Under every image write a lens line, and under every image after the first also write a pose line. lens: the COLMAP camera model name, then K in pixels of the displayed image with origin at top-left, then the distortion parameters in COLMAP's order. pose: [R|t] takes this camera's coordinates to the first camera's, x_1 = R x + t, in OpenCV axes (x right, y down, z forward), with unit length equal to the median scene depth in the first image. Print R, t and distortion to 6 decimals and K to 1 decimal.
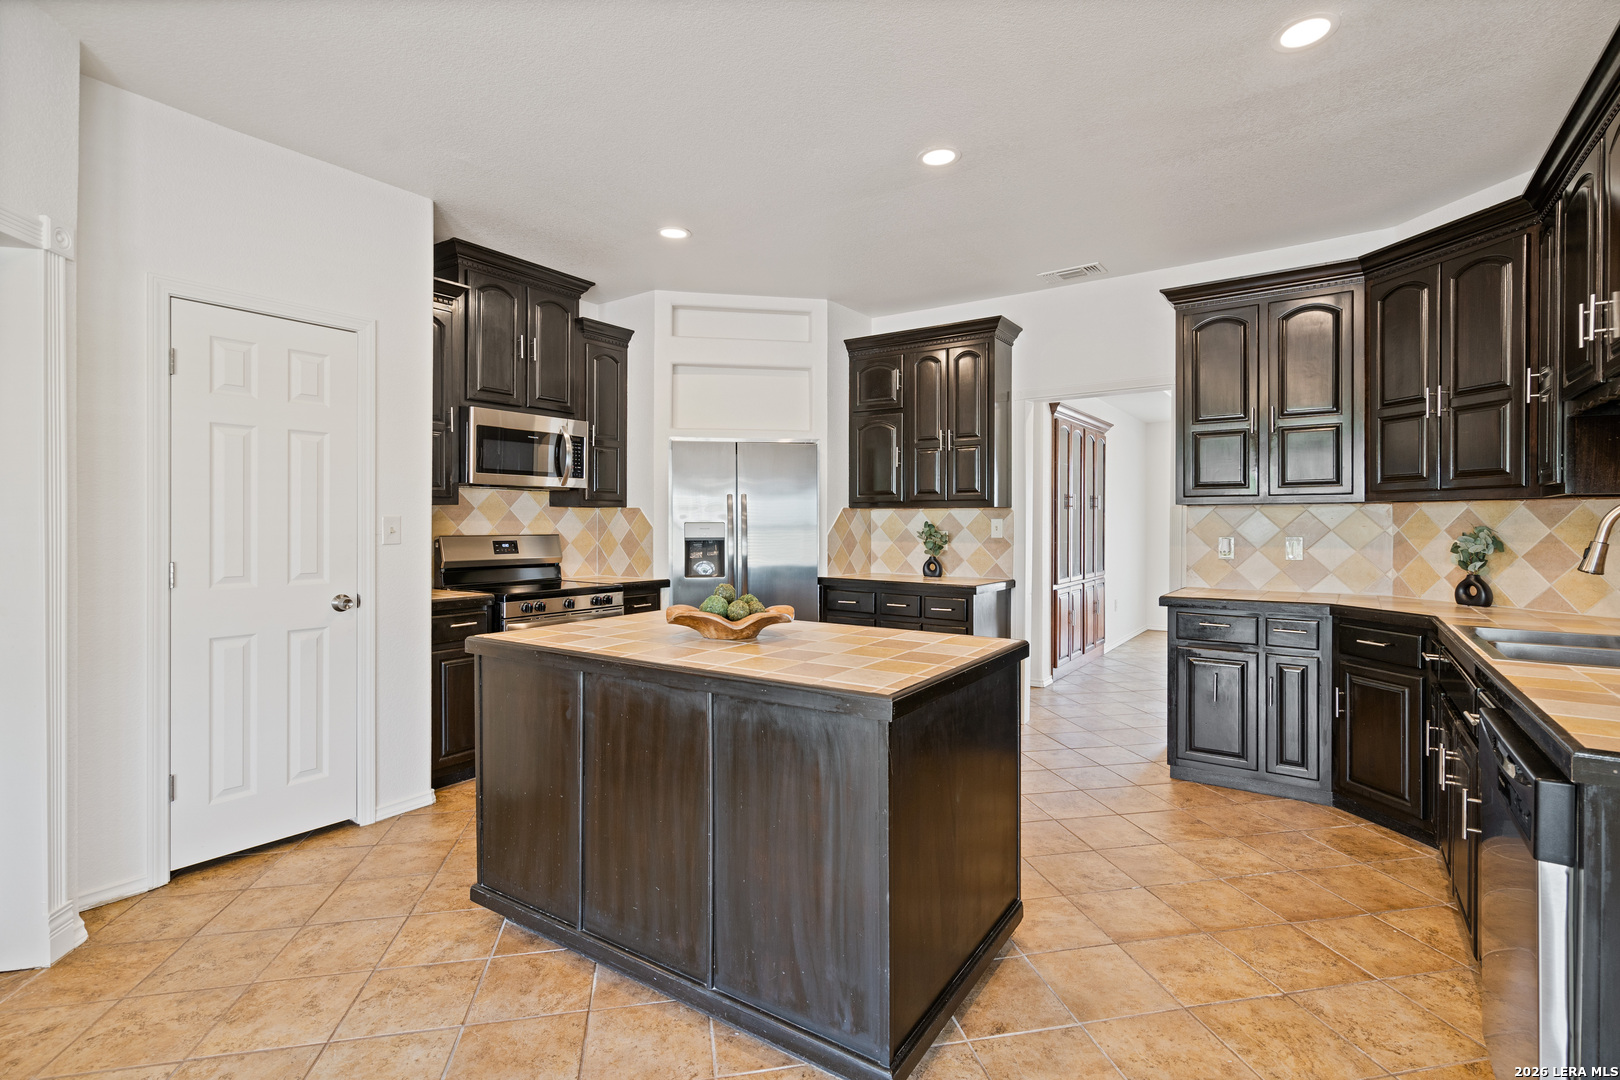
lens RADIAL K [[746.1, 0, 804.3], [0, 746.1, 528.6], [0, 0, 1]] dist [-0.001096, 0.001350]
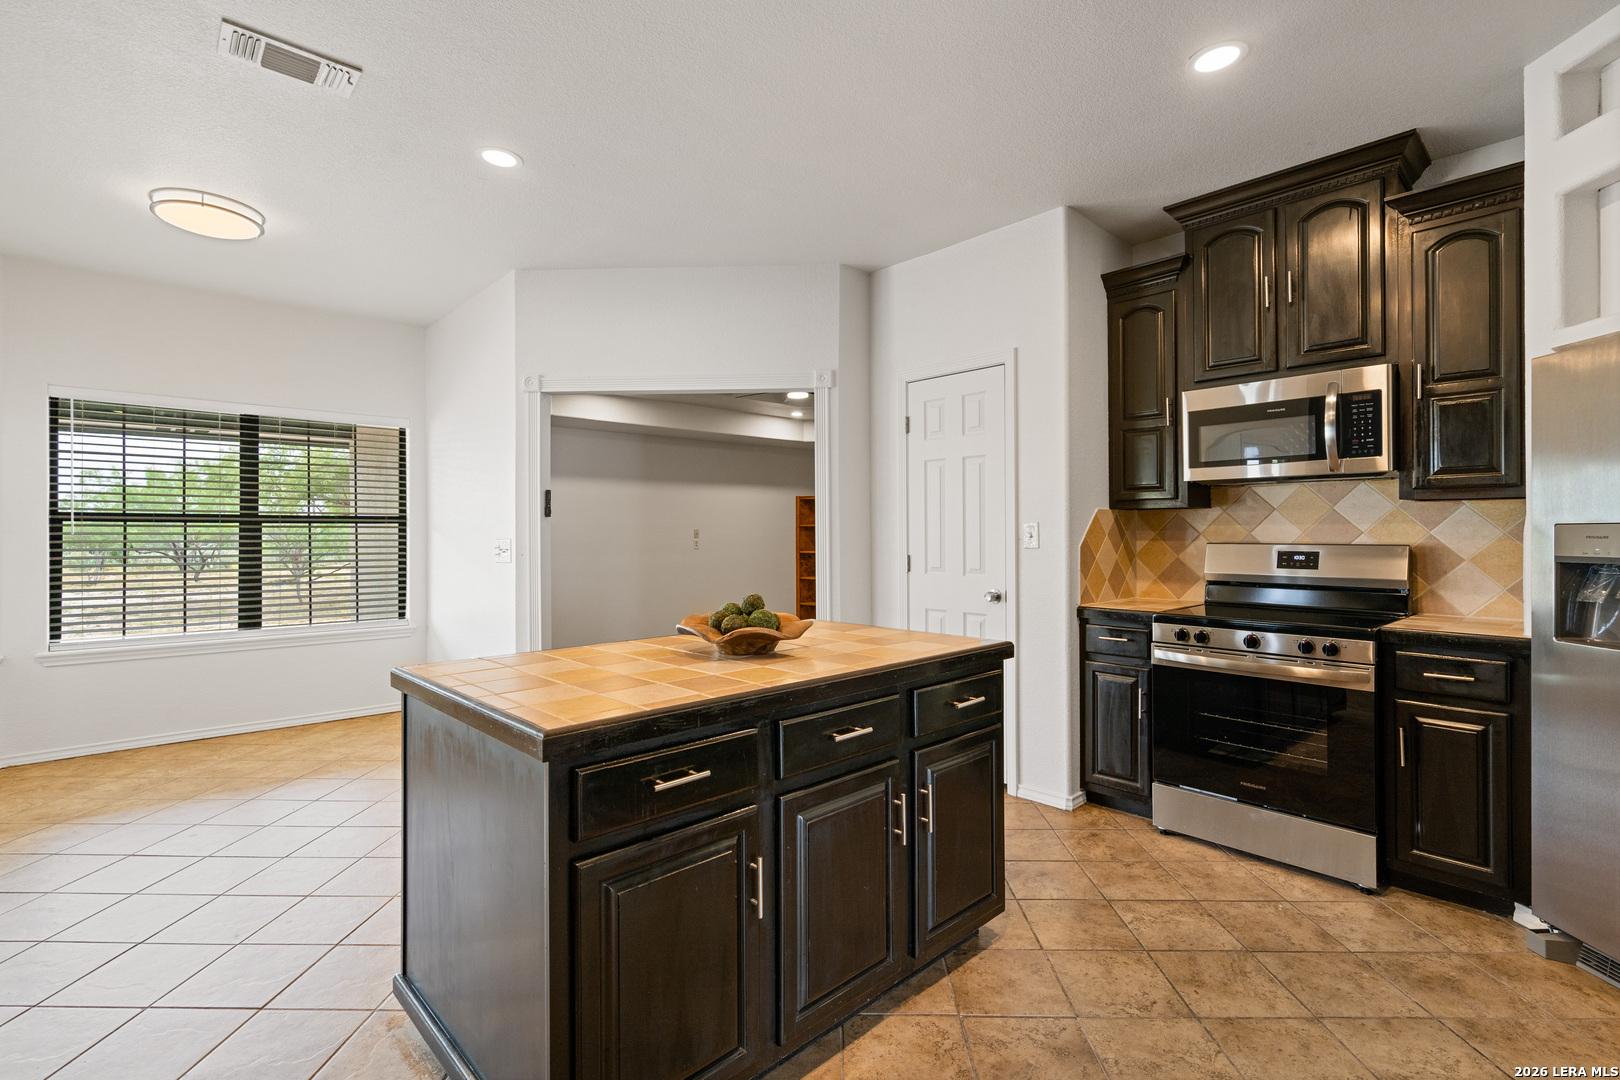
lens RADIAL K [[746.1, 0, 806.9], [0, 746.1, 530.4], [0, 0, 1]] dist [-0.001096, 0.001350]
pose [[-0.207185, -0.004420, -0.978292, 0.450457], [-0.002751, 0.999988, -0.003936, -0.000421], [0.978298, 0.001876, -0.207195, 0.709927]]
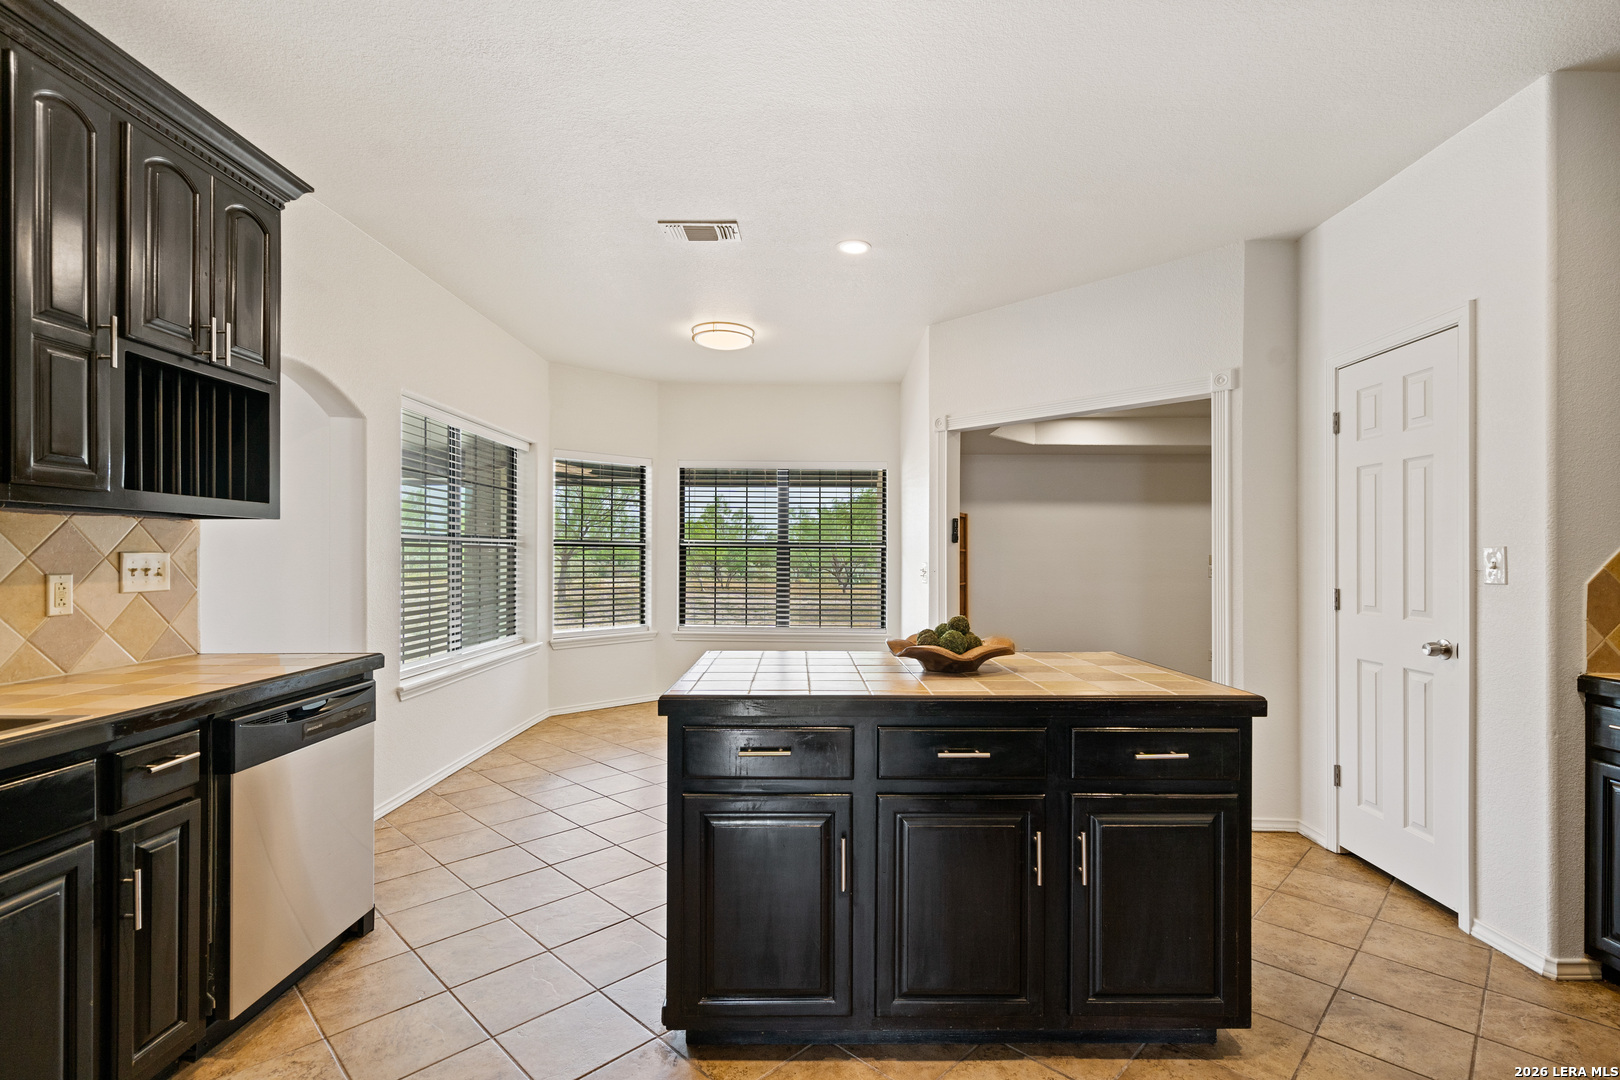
lens RADIAL K [[746.1, 0, 806.8], [0, 746.1, 555.2], [0, 0, 1]] dist [-0.001096, 0.001350]
pose [[-0.820671, -0.008076, -0.571344, 0.351363], [-0.010470, 0.999945, 0.000904, -0.001884], [0.571306, 0.006724, -0.820710, 0.956834]]
